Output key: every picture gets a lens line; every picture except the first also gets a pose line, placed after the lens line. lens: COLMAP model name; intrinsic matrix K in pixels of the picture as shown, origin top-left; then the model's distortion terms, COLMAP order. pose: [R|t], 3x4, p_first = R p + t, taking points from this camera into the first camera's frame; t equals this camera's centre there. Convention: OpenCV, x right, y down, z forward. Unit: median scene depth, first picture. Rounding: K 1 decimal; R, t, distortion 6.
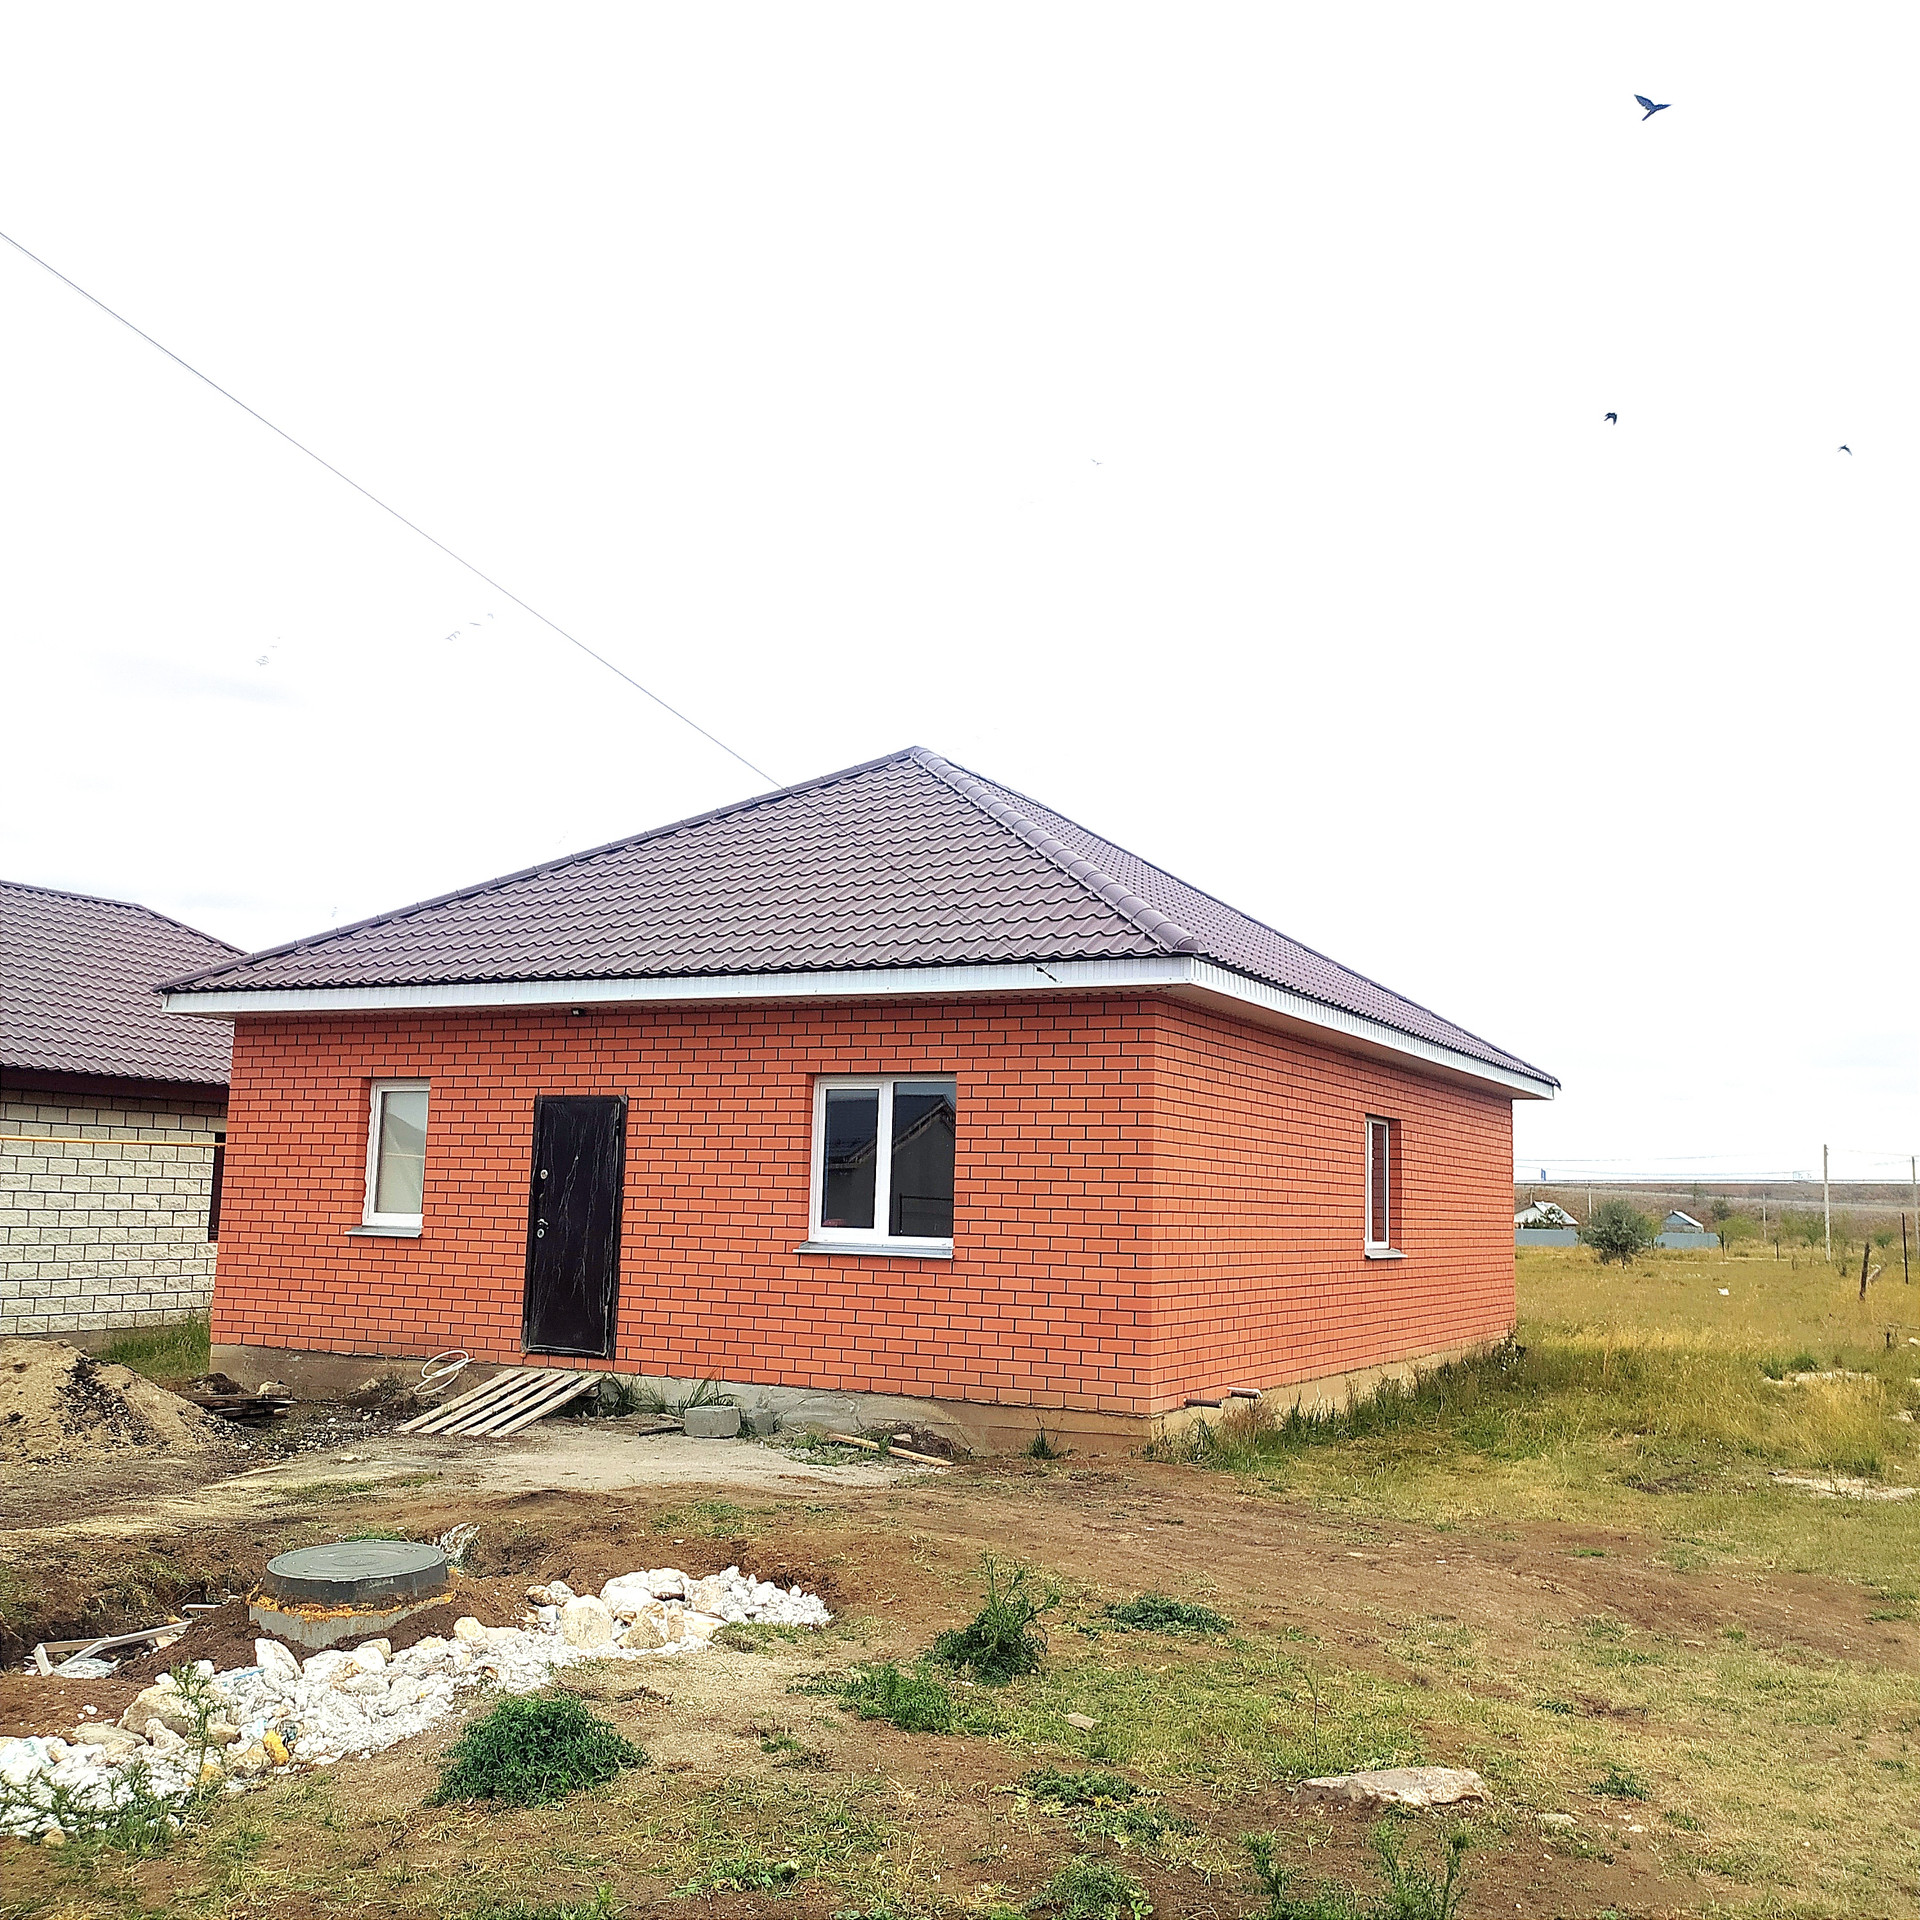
lens RADIAL K [[1910.5, 0, 960.0], [0, 1910.5, 960.0], [0, 0, 1]] dist [0.024524, 0.018561]
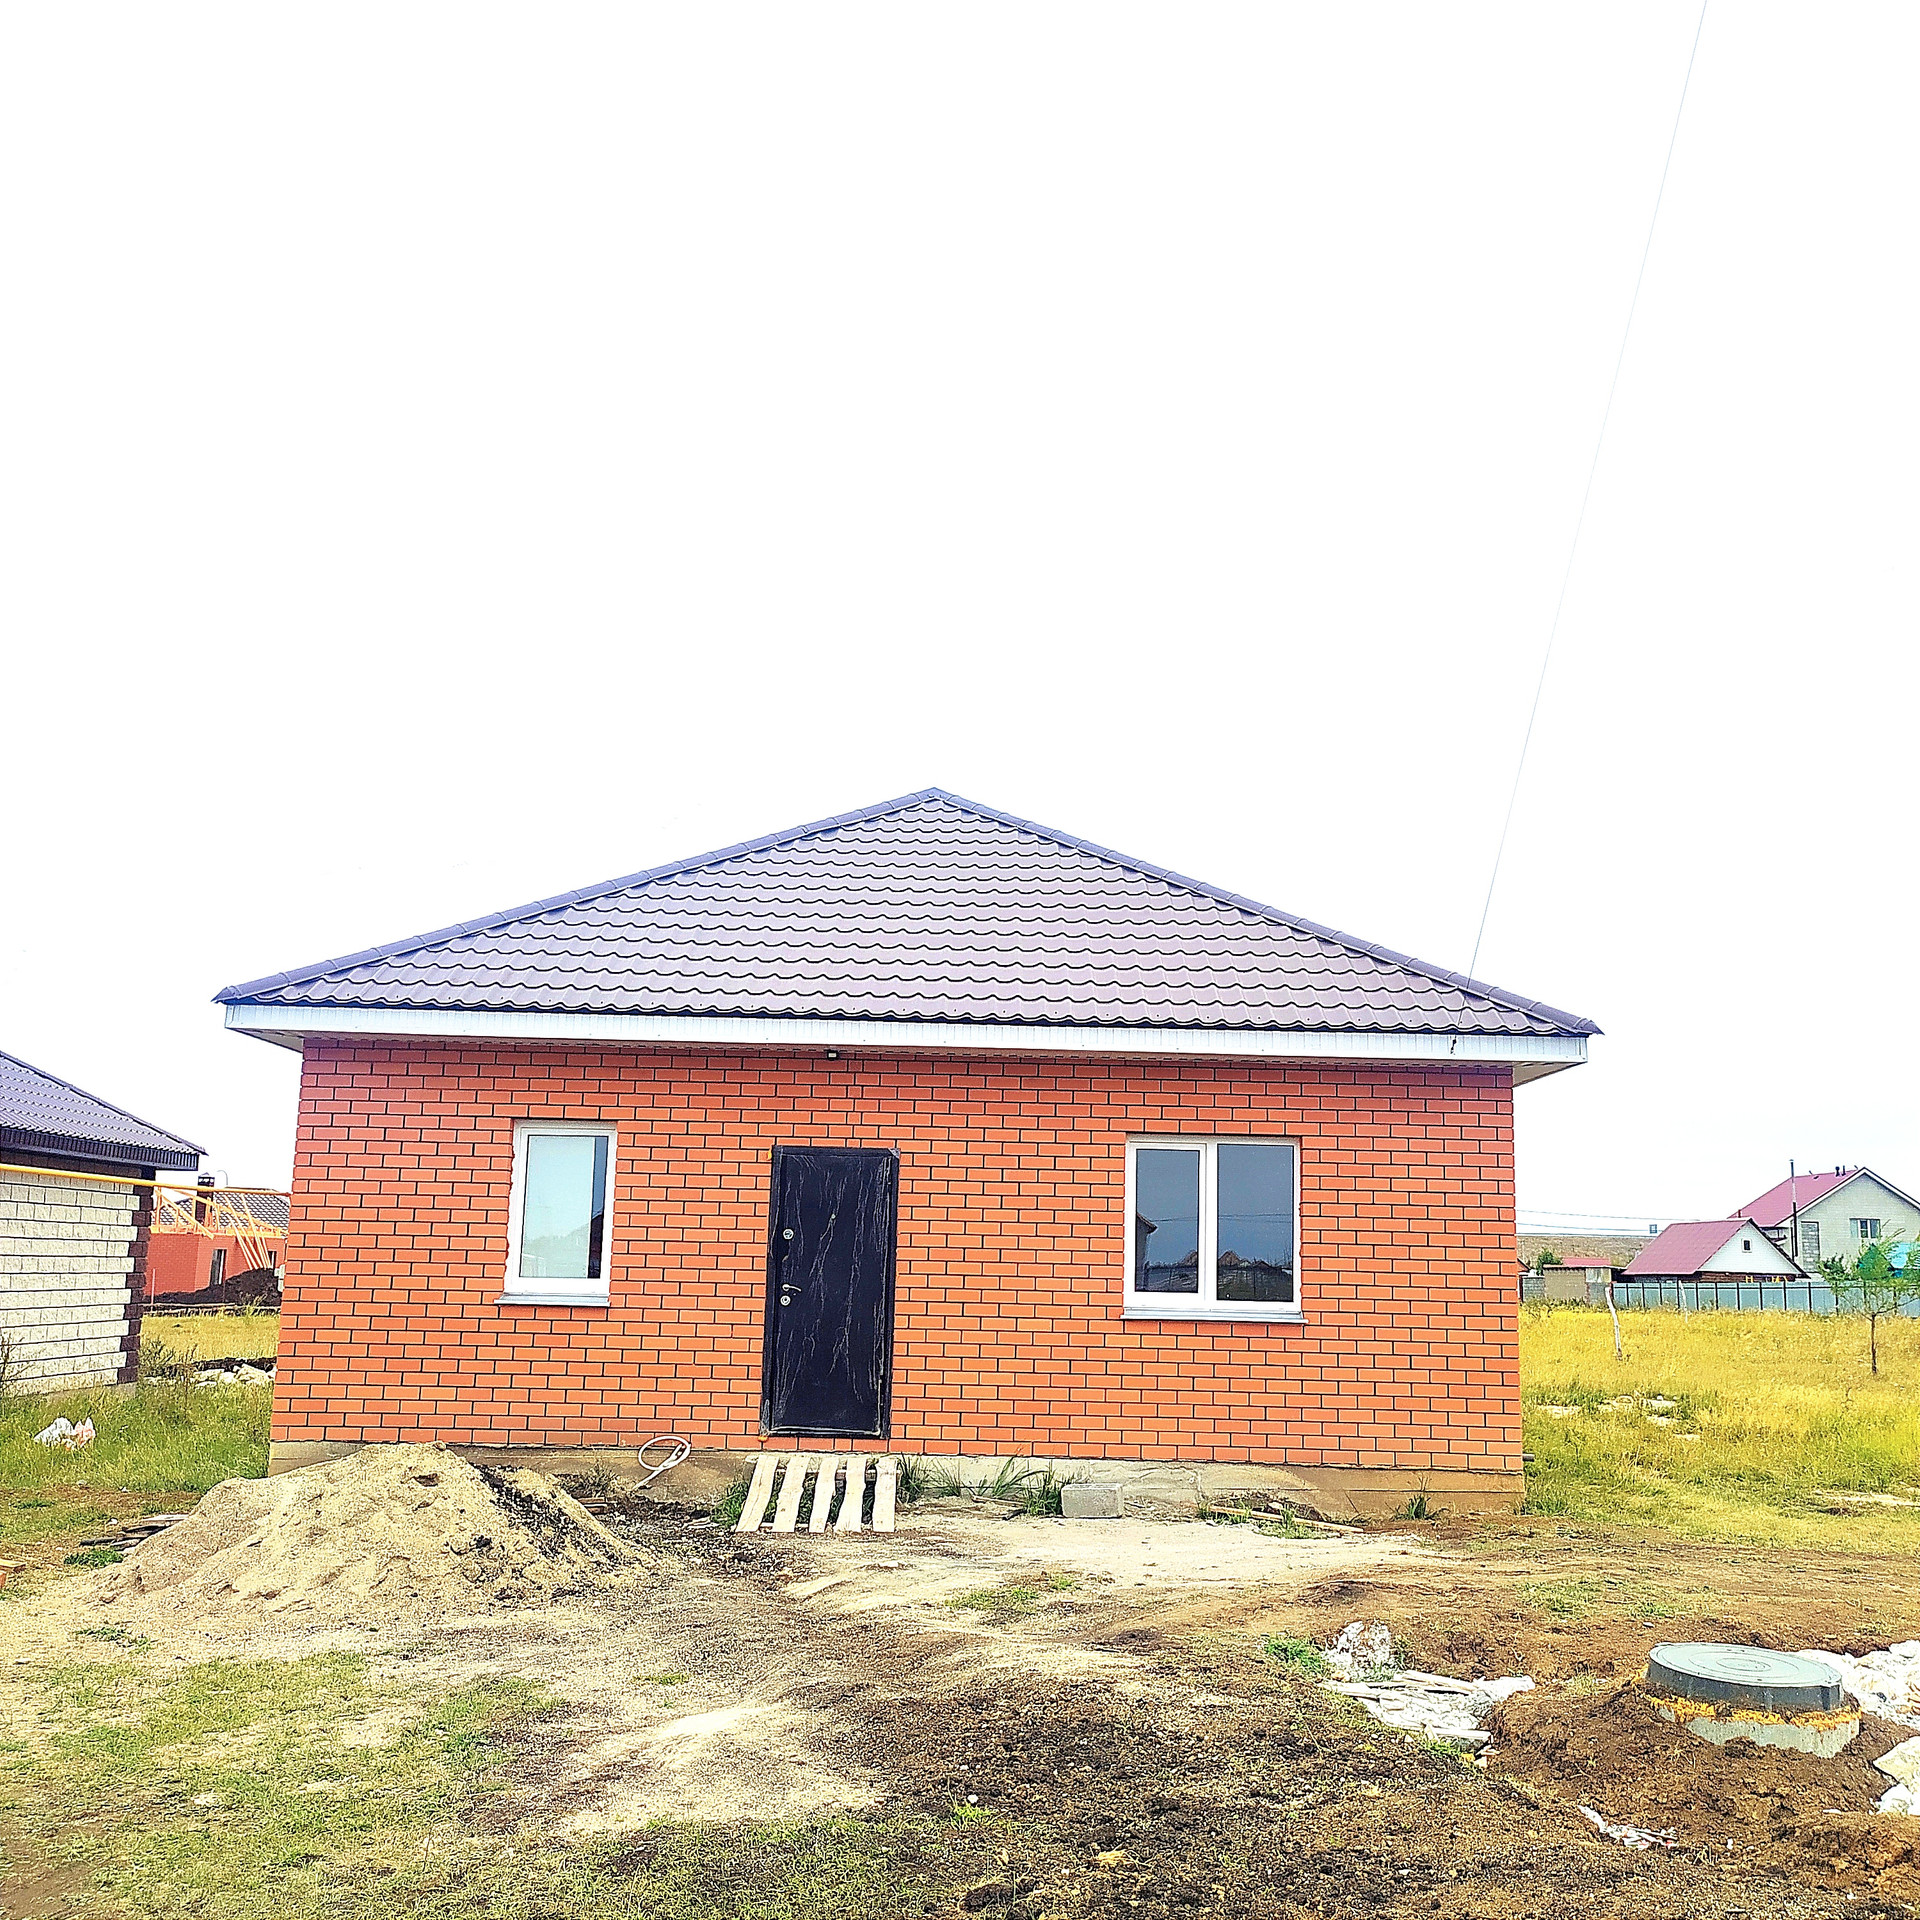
lens RADIAL K [[1910.5, 0, 960.0], [0, 1910.5, 960.0], [0, 0, 1]] dist [0.024524, 0.018561]
pose [[0.893487, 0.066513, 0.444136, -0.561401], [-0.057381, 0.997774, -0.033989, 0.009917], [-0.445408, 0.004884, 0.895314, 0.164898]]
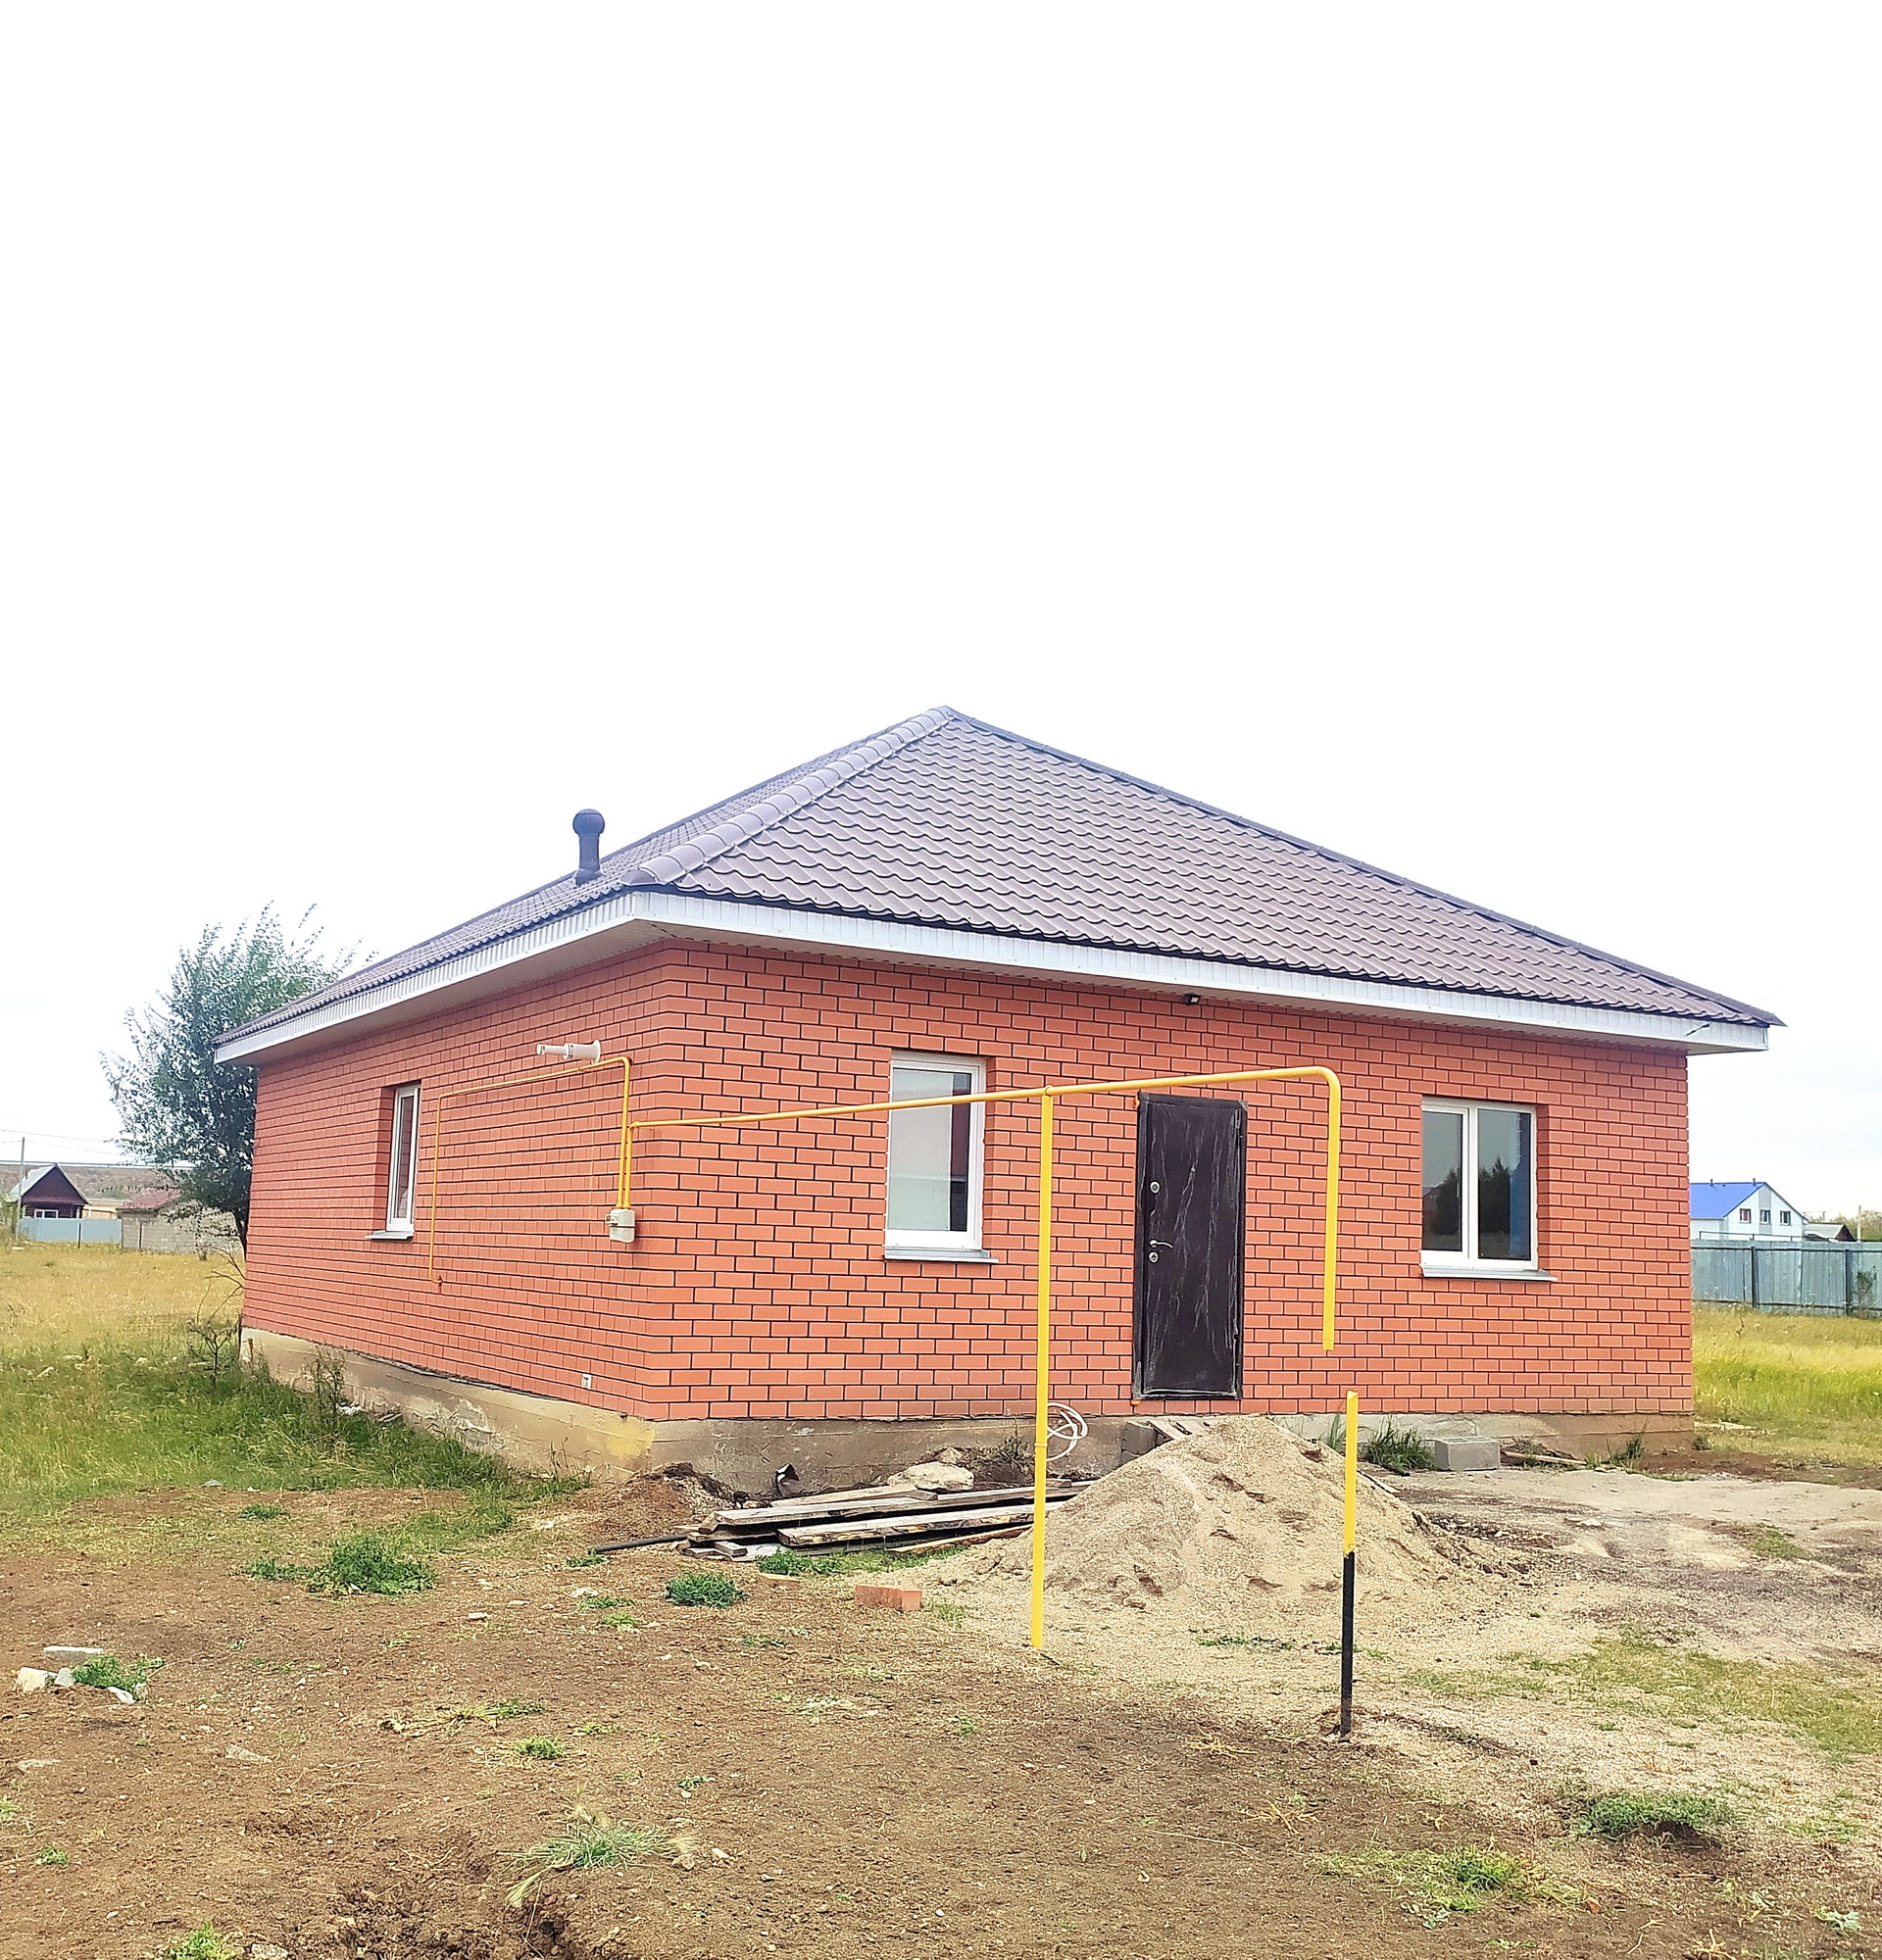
lens RADIAL K [[2003.8, 0, 820.0], [0, 2003.8, 984.8], [0, 0, 1]] dist [0.001938, 0.048321]
pose [[0.582116, 0.096875, 0.807314, -1.041698], [-0.124678, 0.991770, -0.029110, 0.068930], [-0.803490, -0.083709, 0.589403, 0.616744]]
